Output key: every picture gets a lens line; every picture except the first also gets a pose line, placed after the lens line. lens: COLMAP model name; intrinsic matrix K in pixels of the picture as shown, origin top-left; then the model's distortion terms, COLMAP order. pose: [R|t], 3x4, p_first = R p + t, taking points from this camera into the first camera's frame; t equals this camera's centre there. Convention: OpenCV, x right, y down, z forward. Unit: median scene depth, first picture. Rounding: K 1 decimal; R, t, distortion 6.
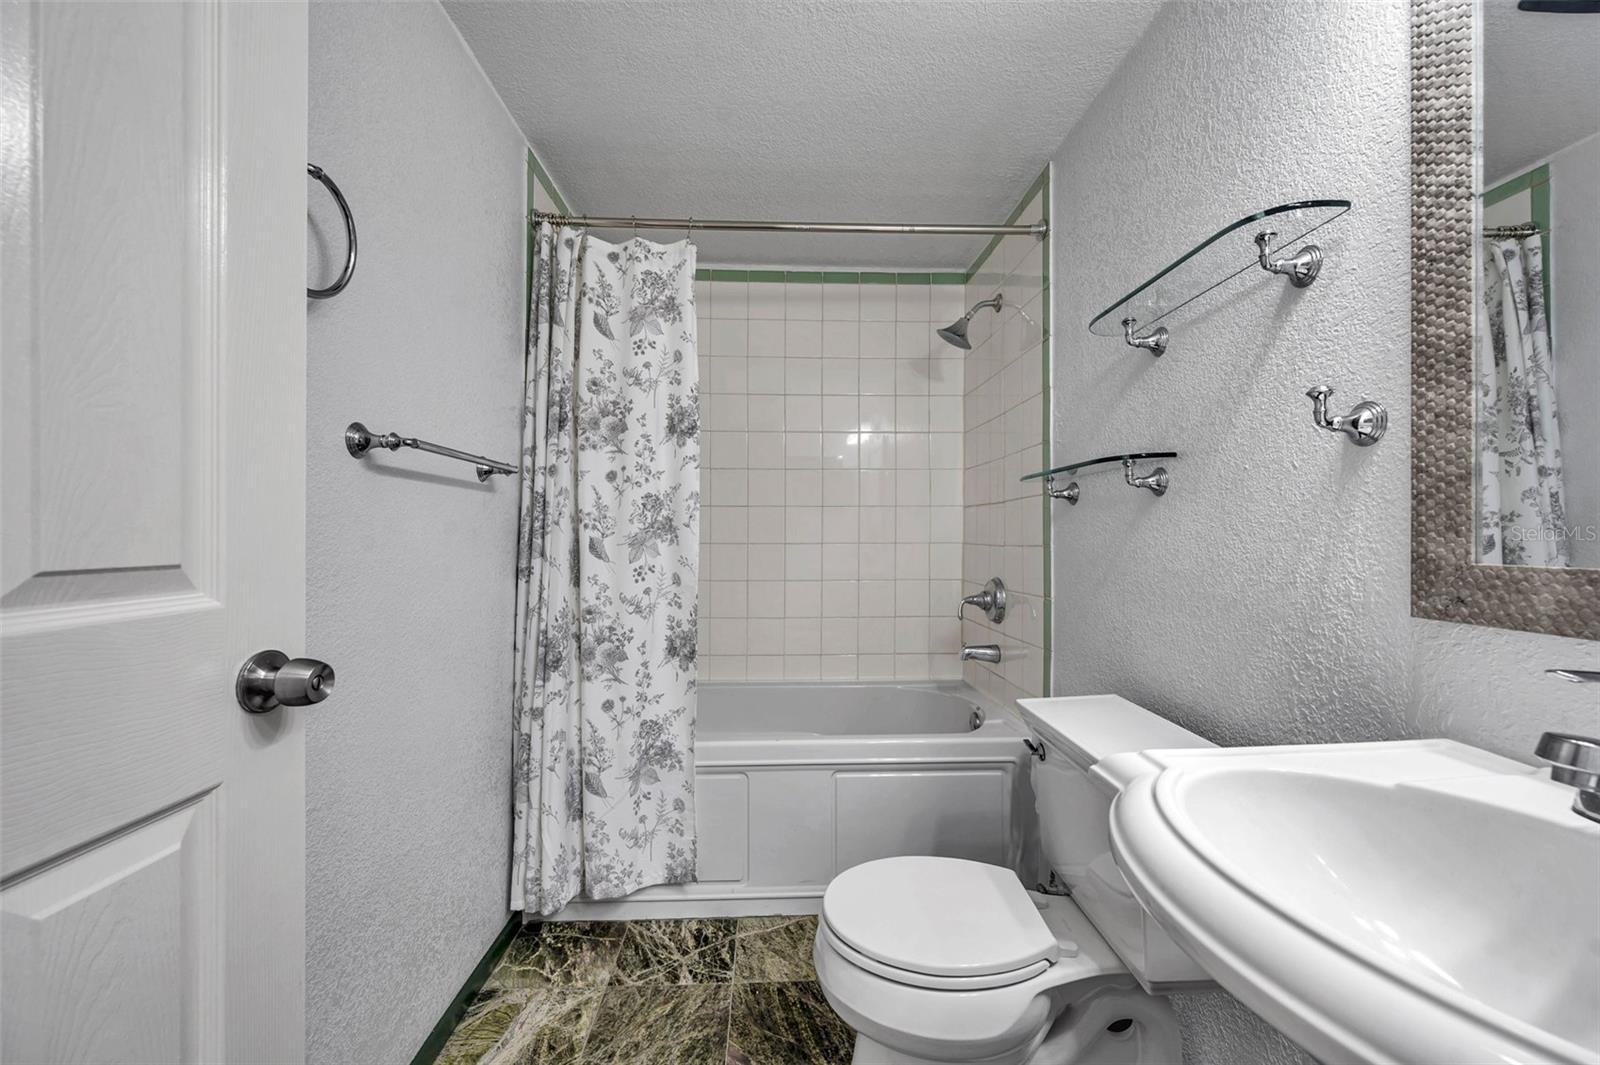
lens RADIAL K [[635.0, 0, 806.0], [0, 635.0, 534.5], [0, 0, 1]] dist [-0.003633, -0.000119]
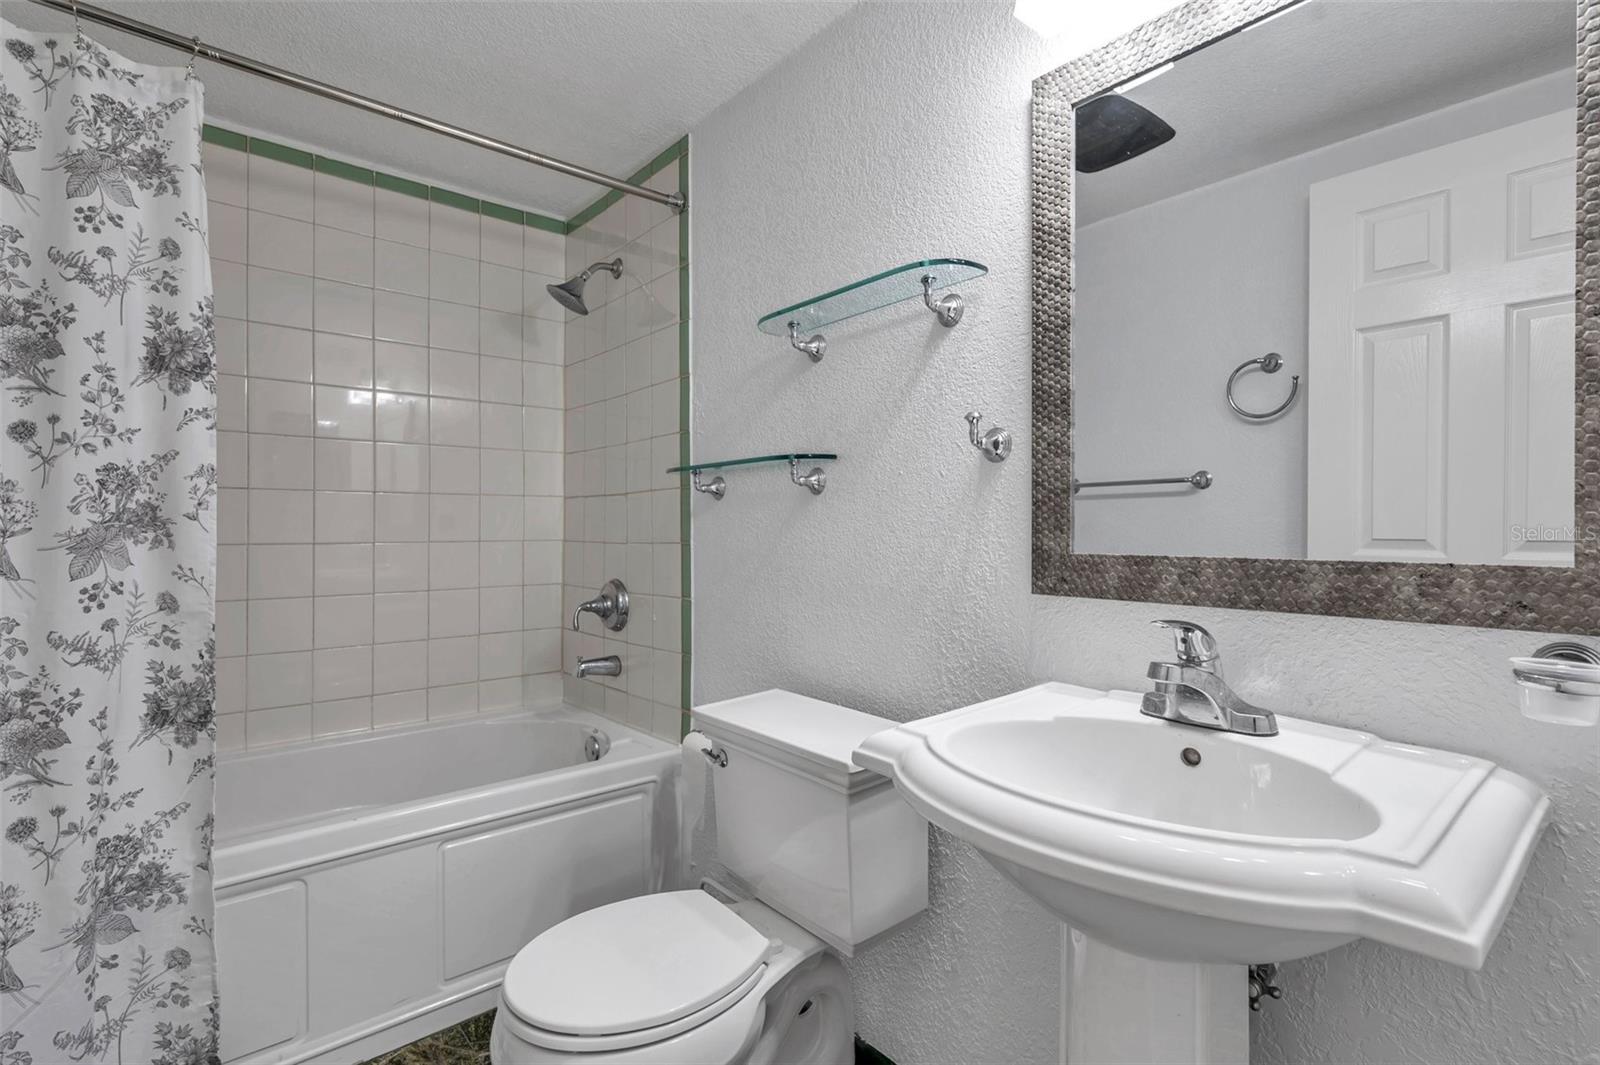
lens RADIAL K [[734.7, 0, 827.4], [0, 734.7, 528.4], [0, 0, 1]] dist [-0.001514, 0.000498]
pose [[0.784589, 0.000610, 0.620016, -0.148524], [-0.000140, 1.000000, -0.000807, -0.002626], [-0.620016, 0.000547, 0.784589, 0.023944]]
